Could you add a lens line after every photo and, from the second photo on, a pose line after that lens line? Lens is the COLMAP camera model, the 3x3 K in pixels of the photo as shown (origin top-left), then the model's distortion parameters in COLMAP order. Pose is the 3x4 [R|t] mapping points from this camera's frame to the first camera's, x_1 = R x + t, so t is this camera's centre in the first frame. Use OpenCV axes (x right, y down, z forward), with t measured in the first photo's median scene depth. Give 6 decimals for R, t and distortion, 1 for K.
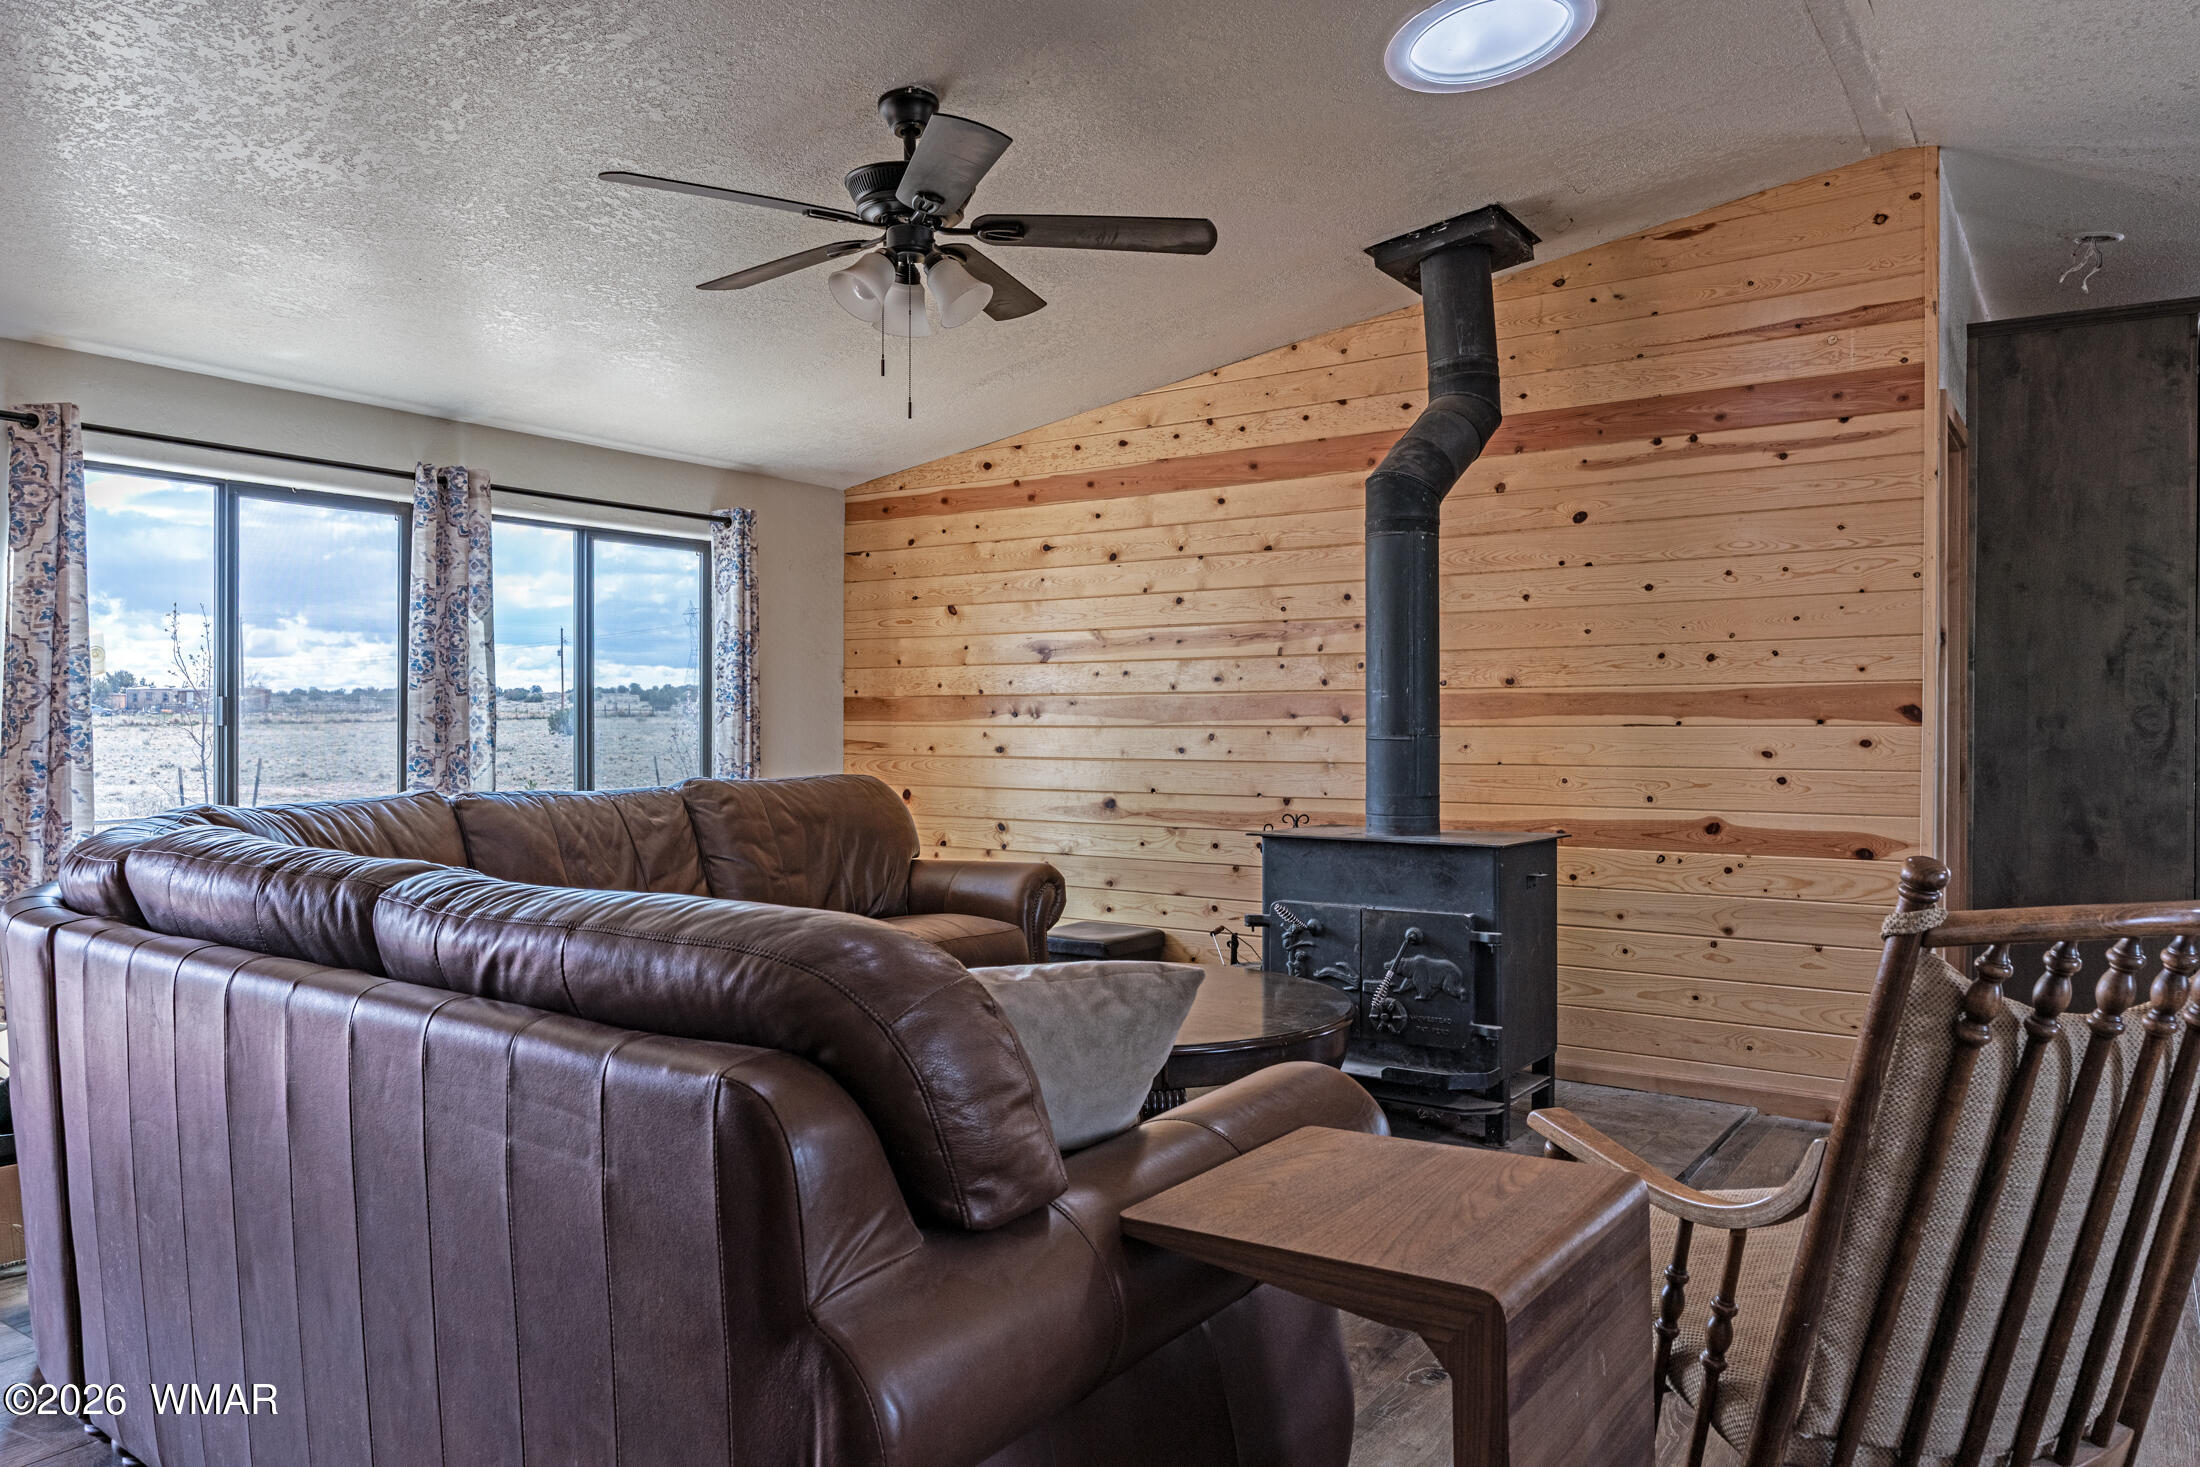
lens RADIAL K [[1499.9, 0, 1099.0], [0, 1499.9, 726.9], [0, 0, 1]] dist [0.008105, 0.004734]
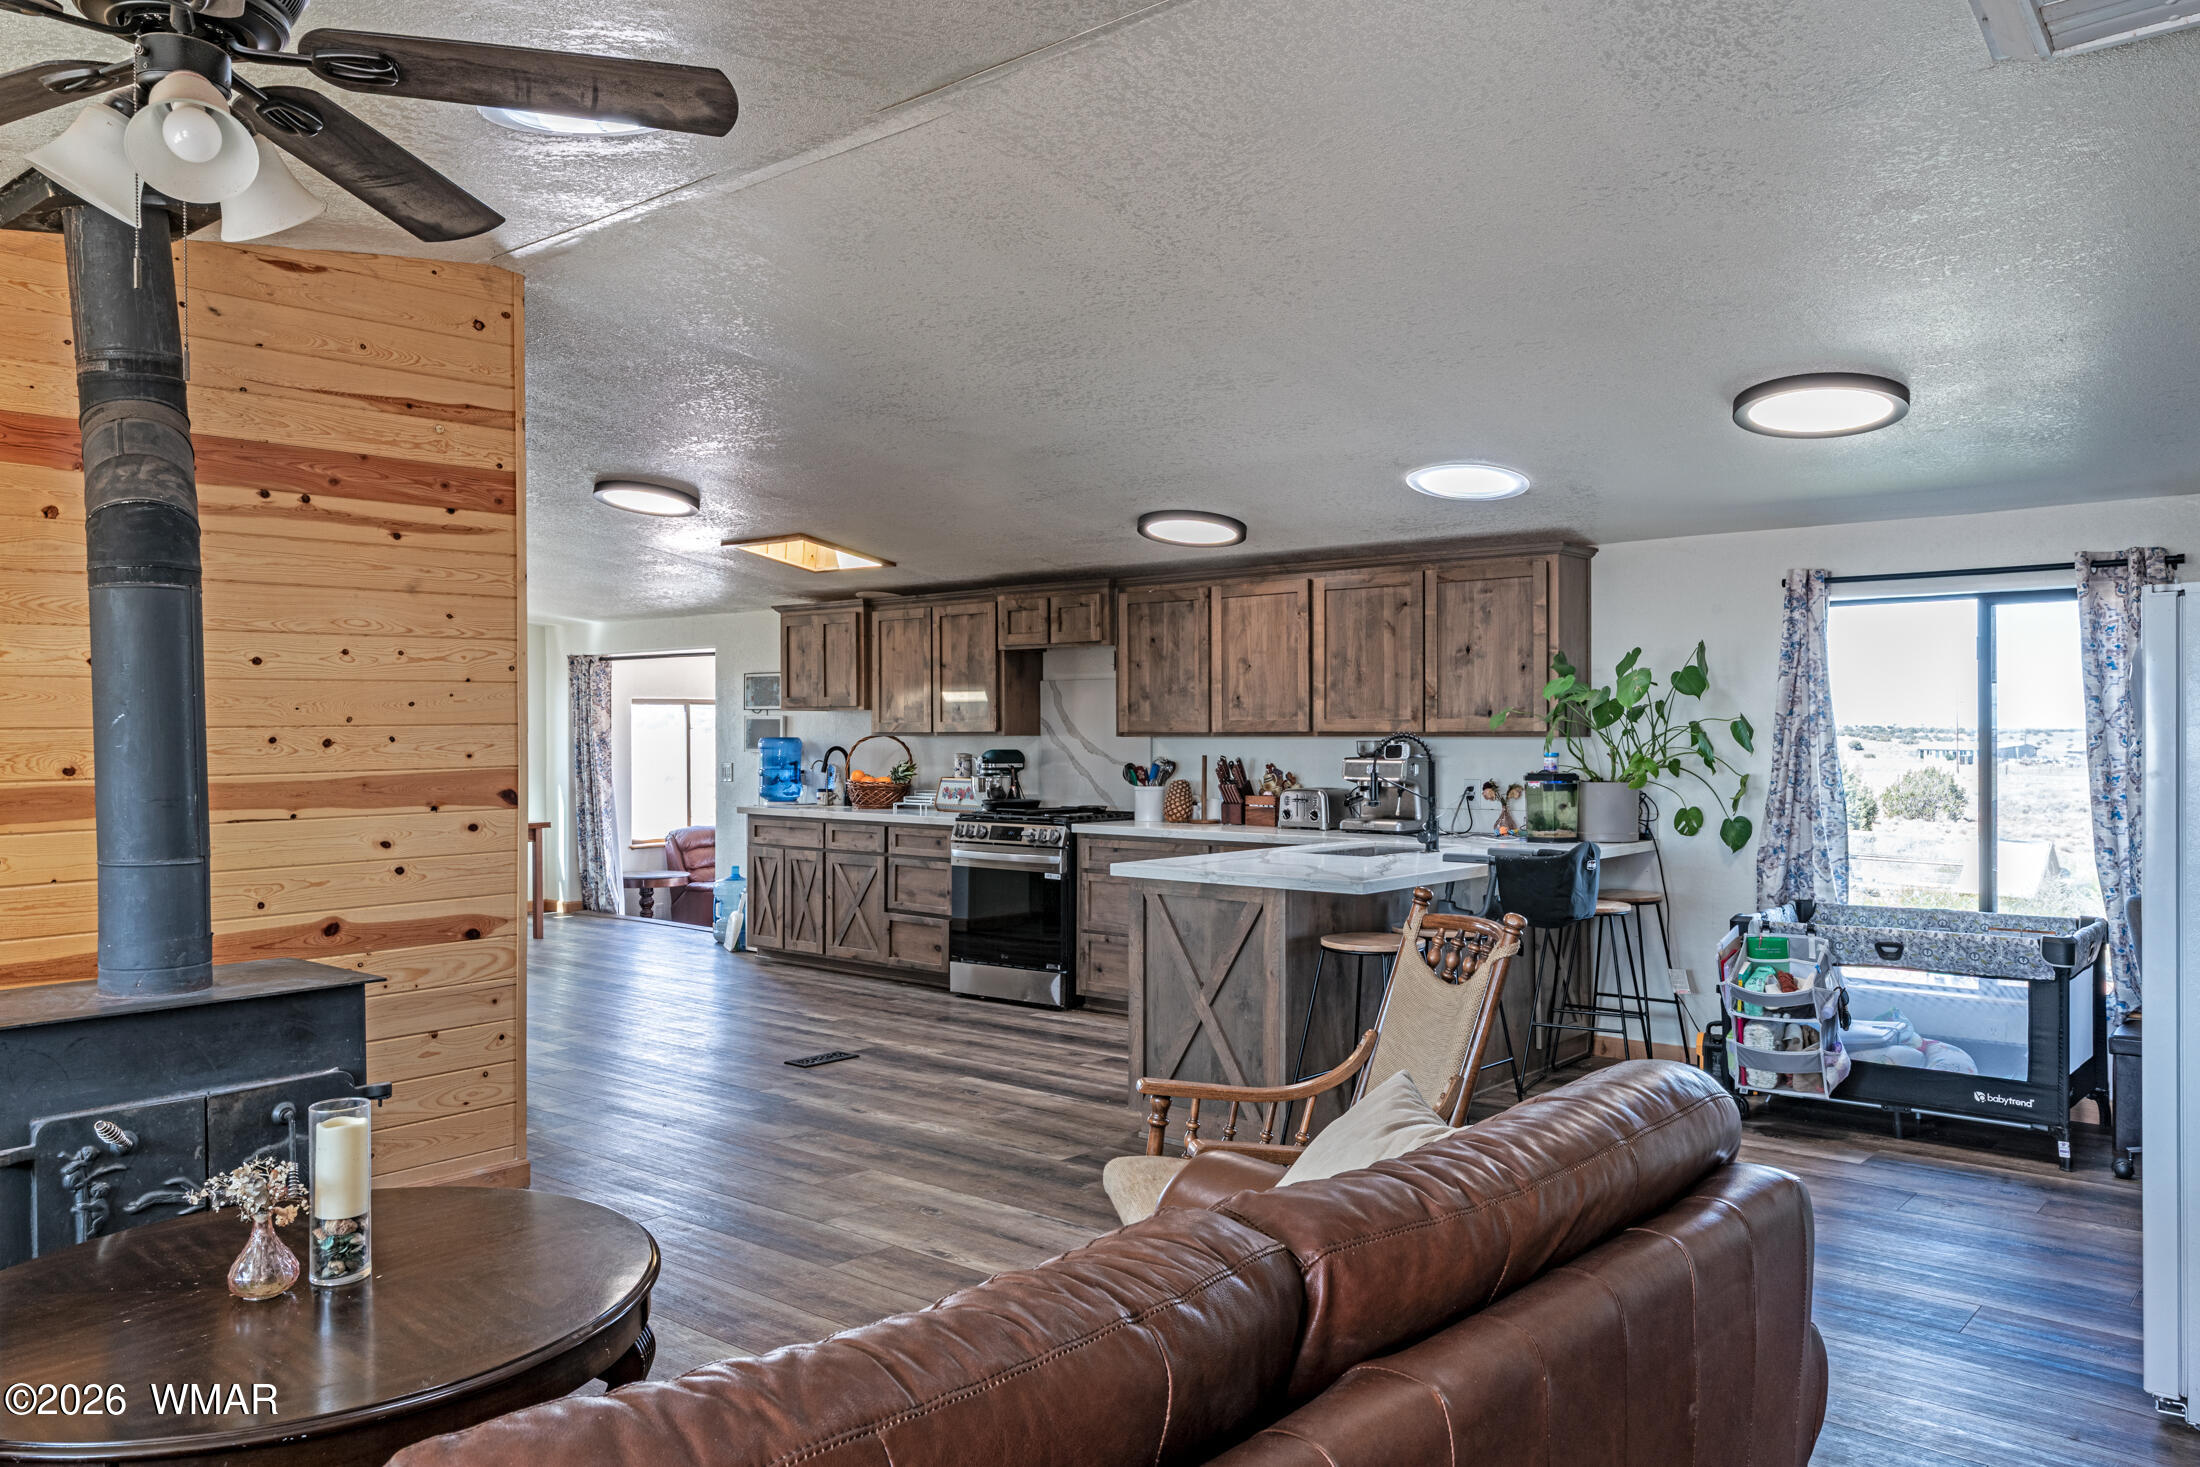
lens RADIAL K [[1650.0, 0, 1089.6], [0, 1650.0, 734.2], [0, 0, 1]] dist [-0.002252, 0.000149]
pose [[0.070478, -0.012003, 0.997441, -0.578737], [0.006318, 0.999913, 0.011587, -0.062224], [-0.997493, 0.005486, 0.070548, 0.482836]]
